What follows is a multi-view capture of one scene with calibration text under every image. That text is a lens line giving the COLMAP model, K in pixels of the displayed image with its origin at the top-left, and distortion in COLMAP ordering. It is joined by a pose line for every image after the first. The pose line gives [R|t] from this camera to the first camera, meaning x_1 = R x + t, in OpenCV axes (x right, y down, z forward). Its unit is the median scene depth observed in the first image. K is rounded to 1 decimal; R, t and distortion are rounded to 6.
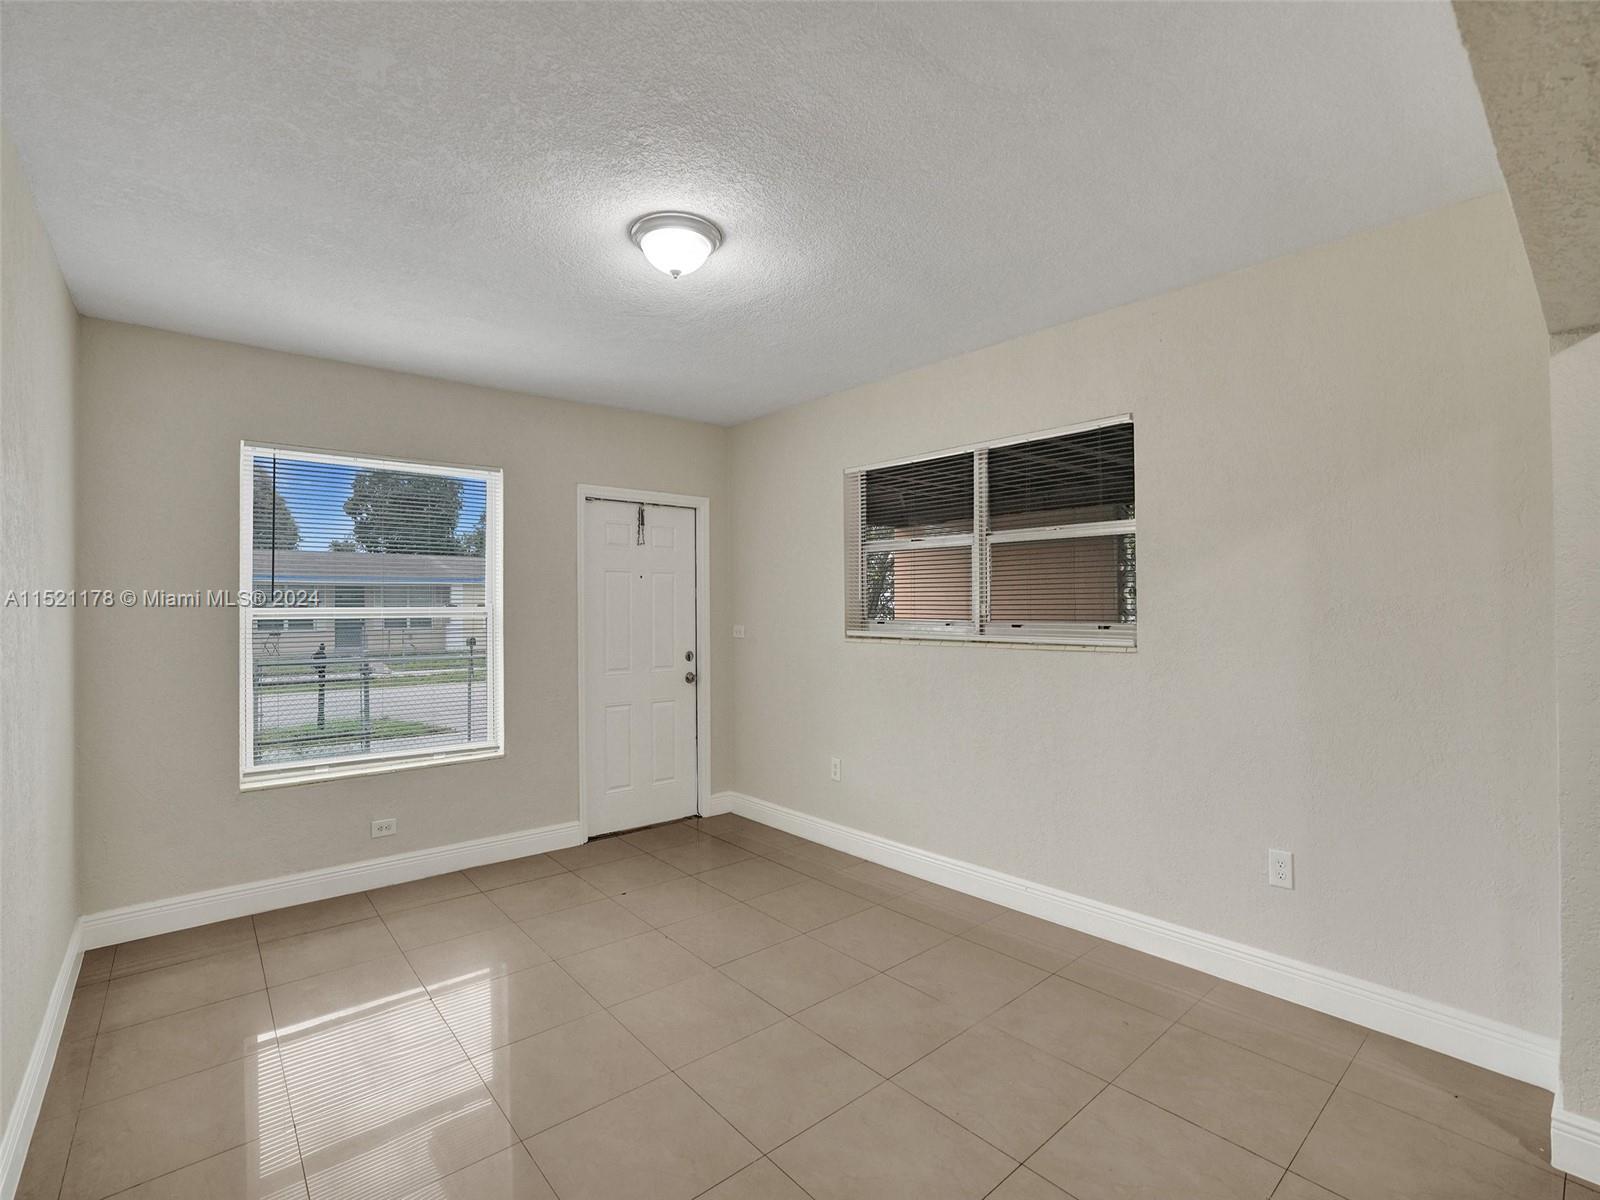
lens RADIAL K [[737.2, 0, 813.8], [0, 737.2, 603.0], [0, 0, 1]] dist [-0.067992, 0.026730]
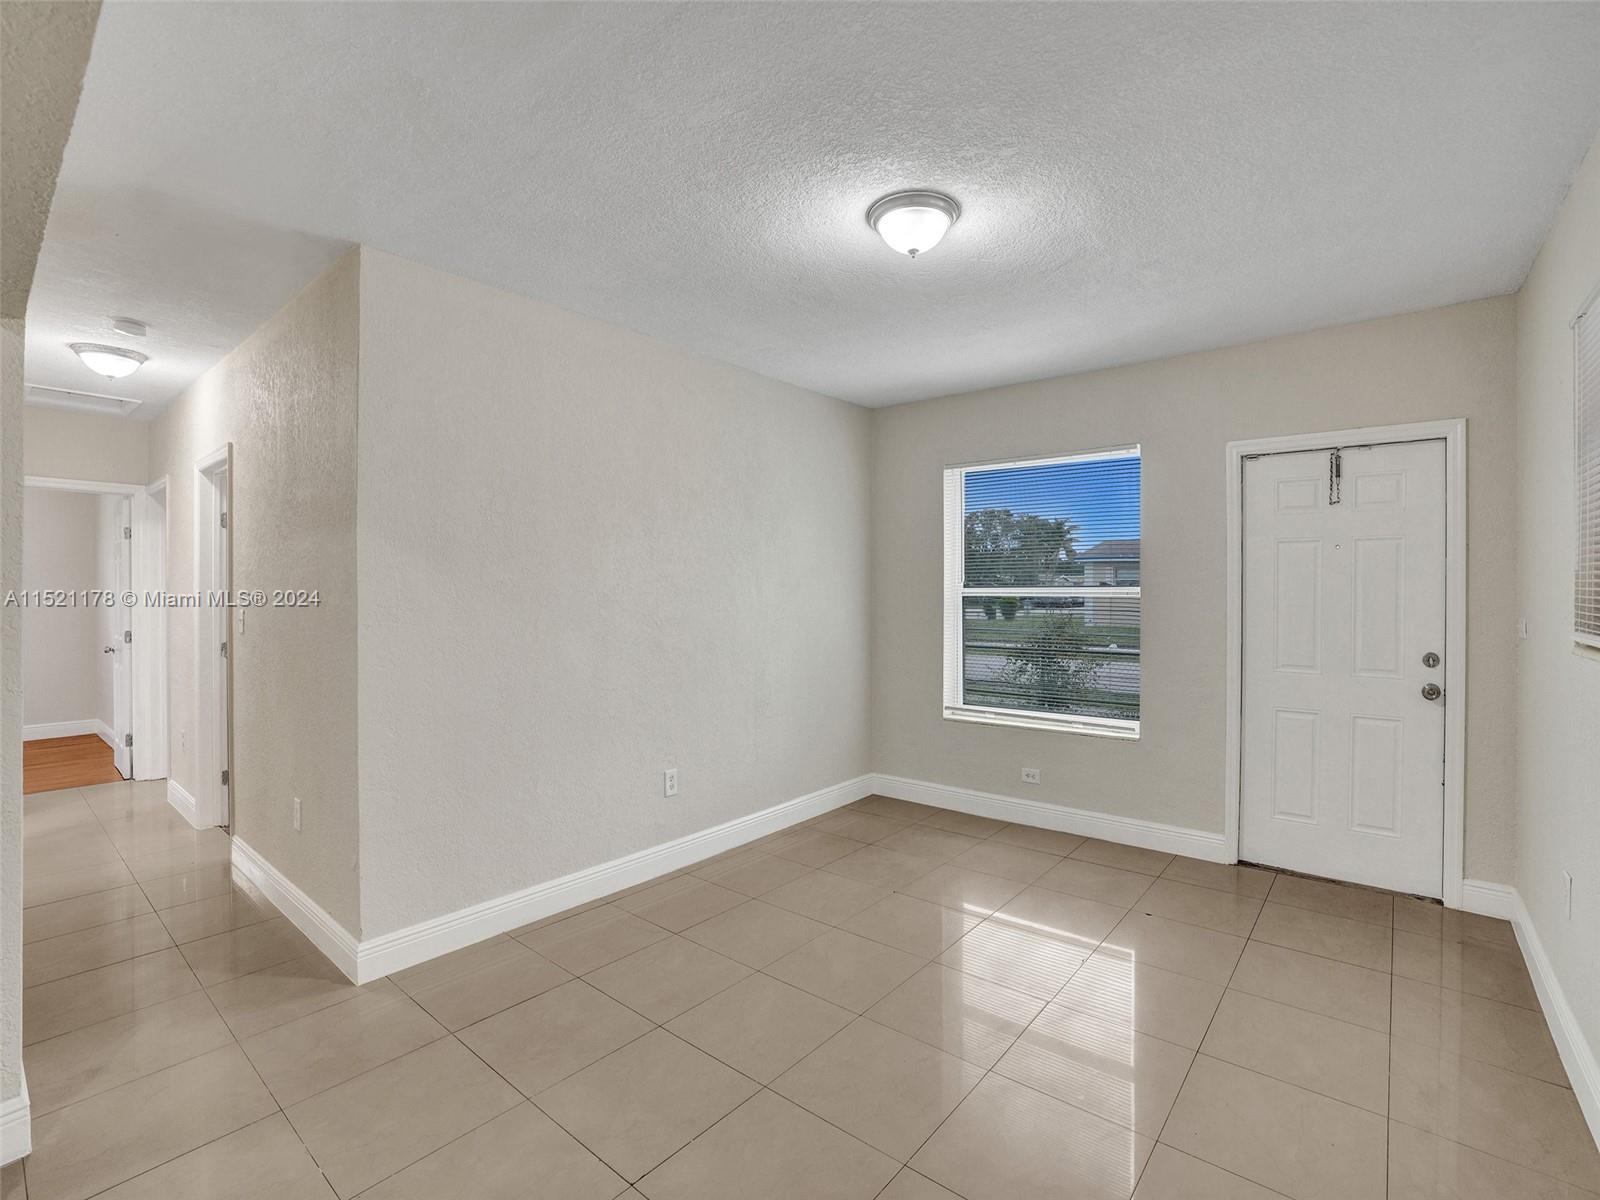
lens RADIAL K [[738.2, 0, 805.9], [0, 738.2, 594.4], [0, 0, 1]] dist [-0.064822, 0.025733]
pose [[0.169001, 0.013239, -0.985527, 0.431168], [0.007606, 0.999862, 0.014736, -0.002138], [0.985587, -0.009986, 0.168877, 0.373683]]
